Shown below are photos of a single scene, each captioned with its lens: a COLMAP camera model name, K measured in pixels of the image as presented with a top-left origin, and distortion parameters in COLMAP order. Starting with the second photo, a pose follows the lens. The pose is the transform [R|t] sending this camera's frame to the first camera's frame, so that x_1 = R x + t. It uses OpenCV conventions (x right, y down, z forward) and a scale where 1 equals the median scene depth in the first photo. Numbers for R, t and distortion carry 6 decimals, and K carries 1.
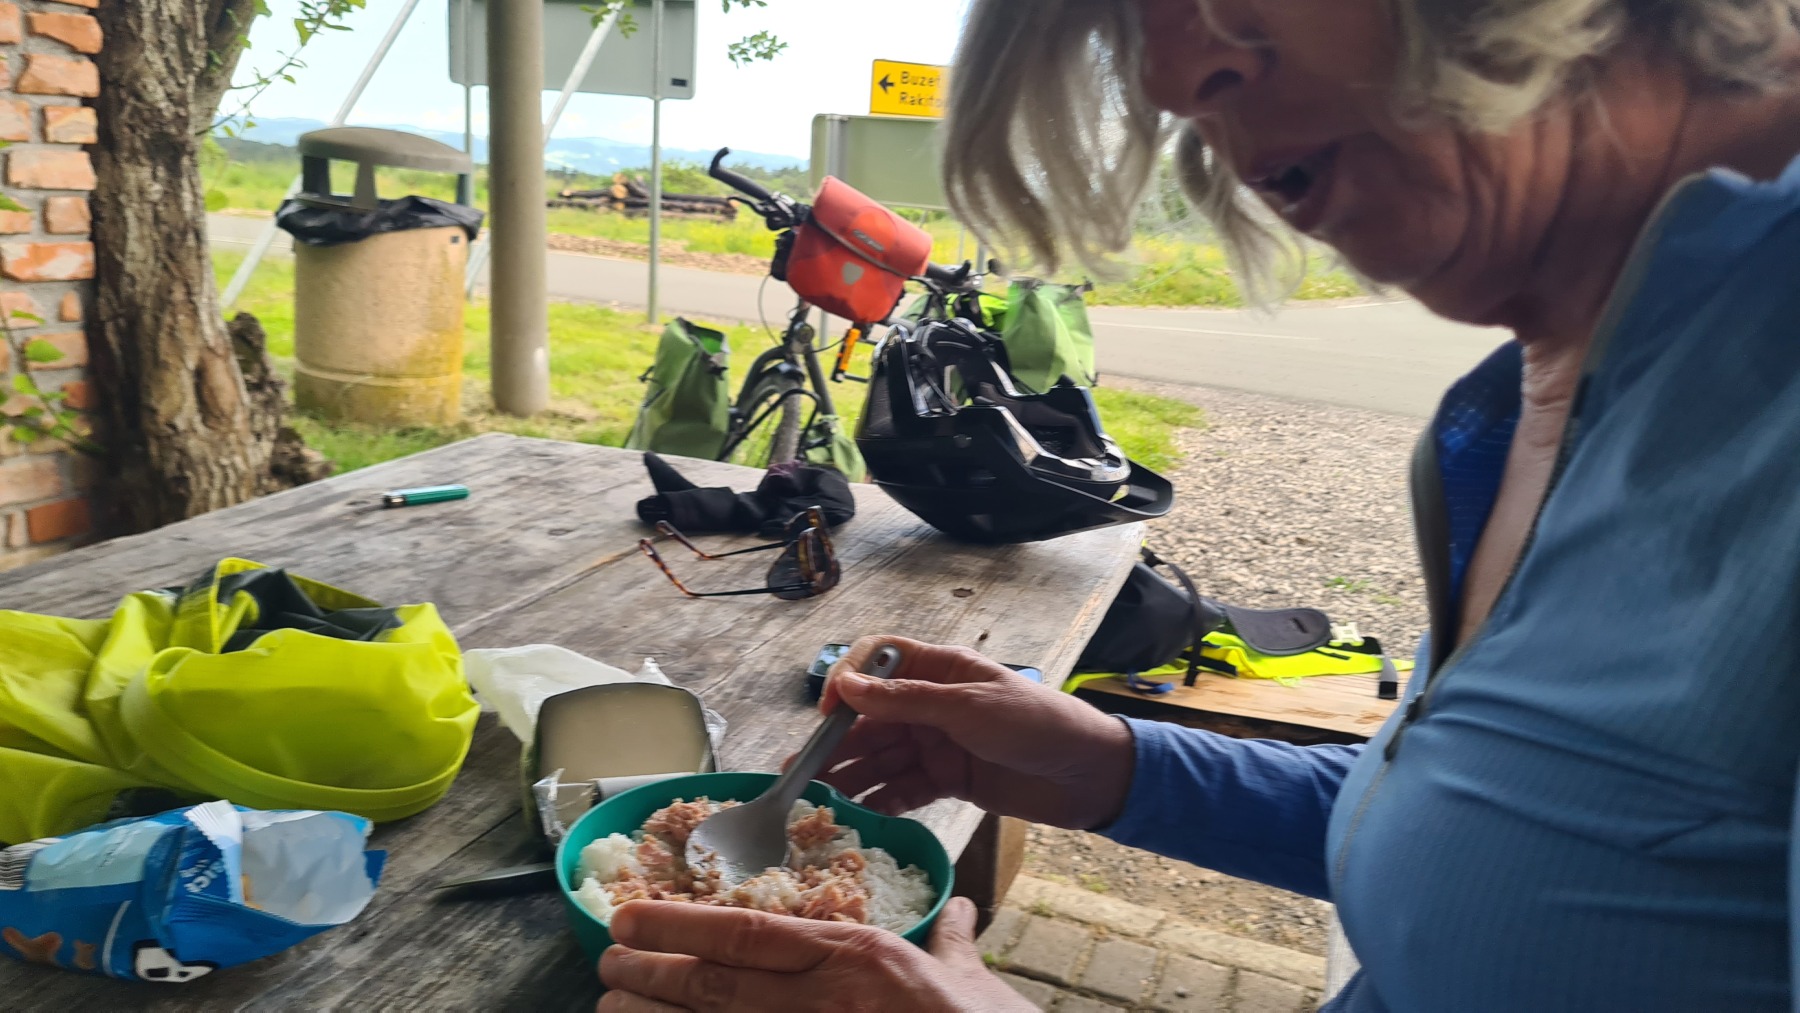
lens RADIAL K [[1299.2, 0, 900.0], [0, 1299.2, 506.5], [0, 0, 1]] dist [0.037273, -0.002266]
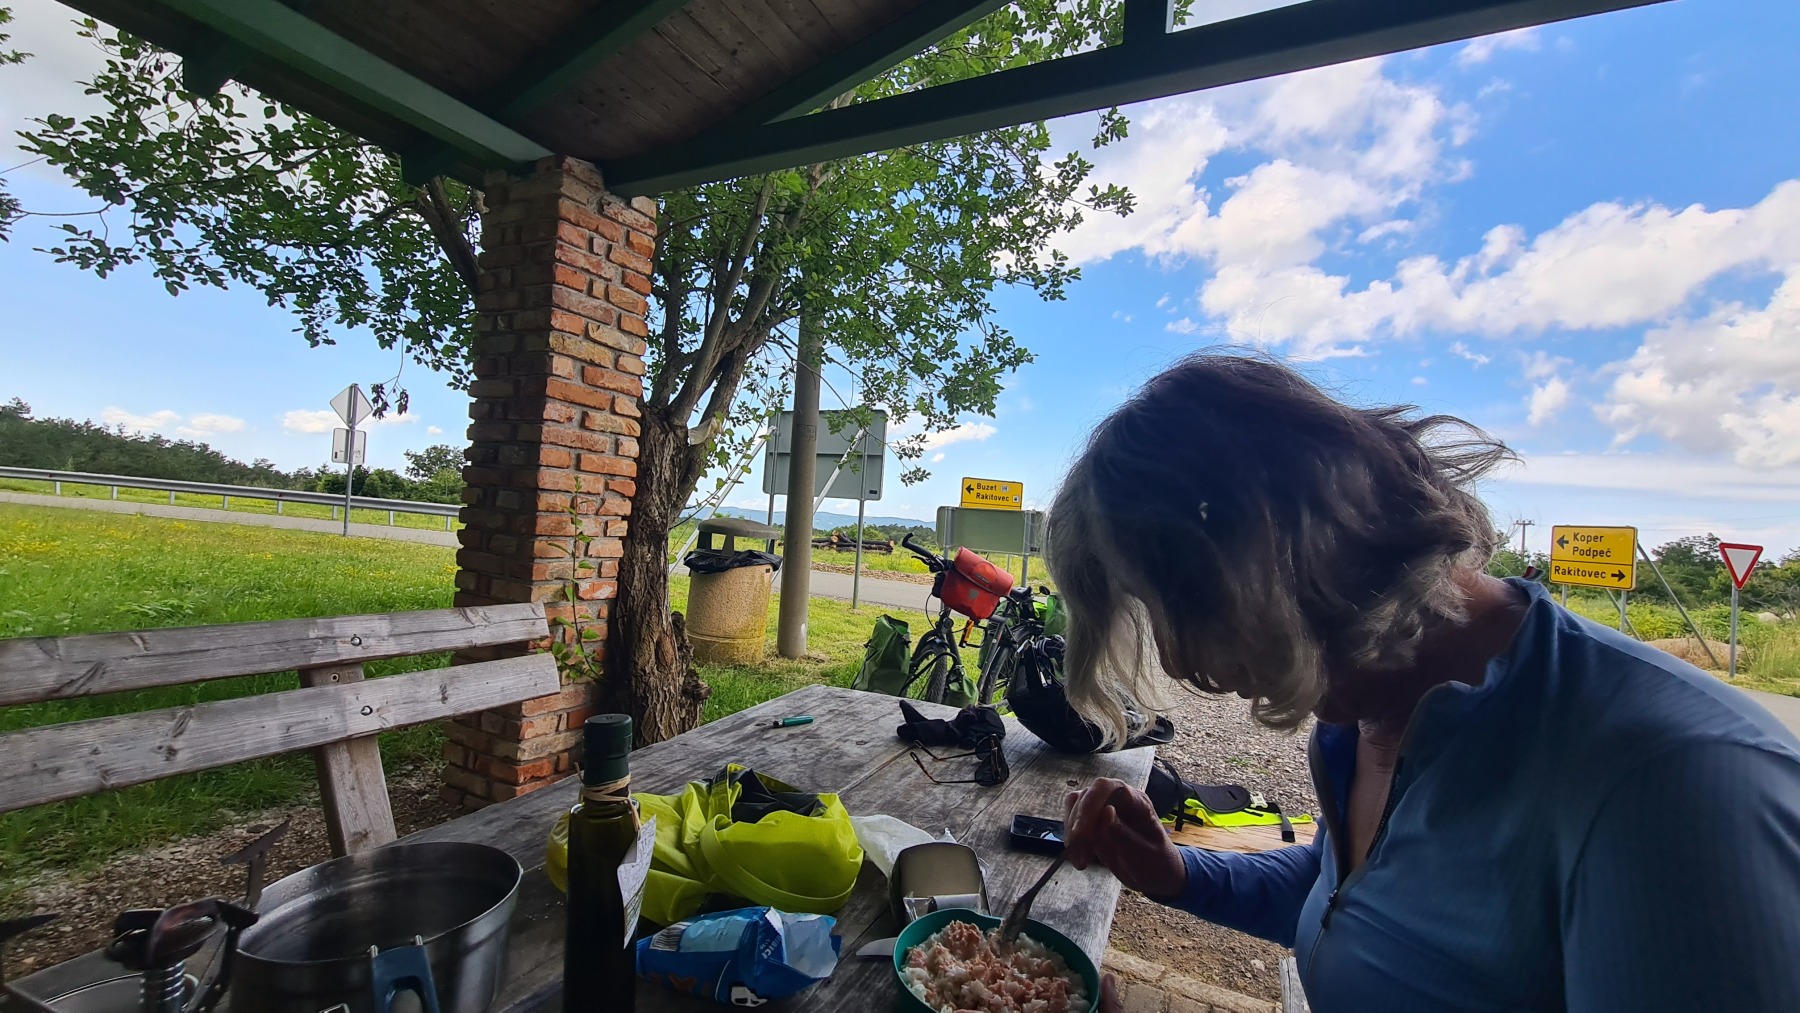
lens RADIAL K [[694.4, 0, 900.0], [0, 694.4, 506.5], [0, 0, 1]] dist [0.010710, -0.000016]
pose [[0.997900, -0.000198, -0.064772, -0.099671], [-0.016195, 0.967472, -0.252460, -0.047343], [0.062715, 0.252979, 0.965437, -0.089225]]
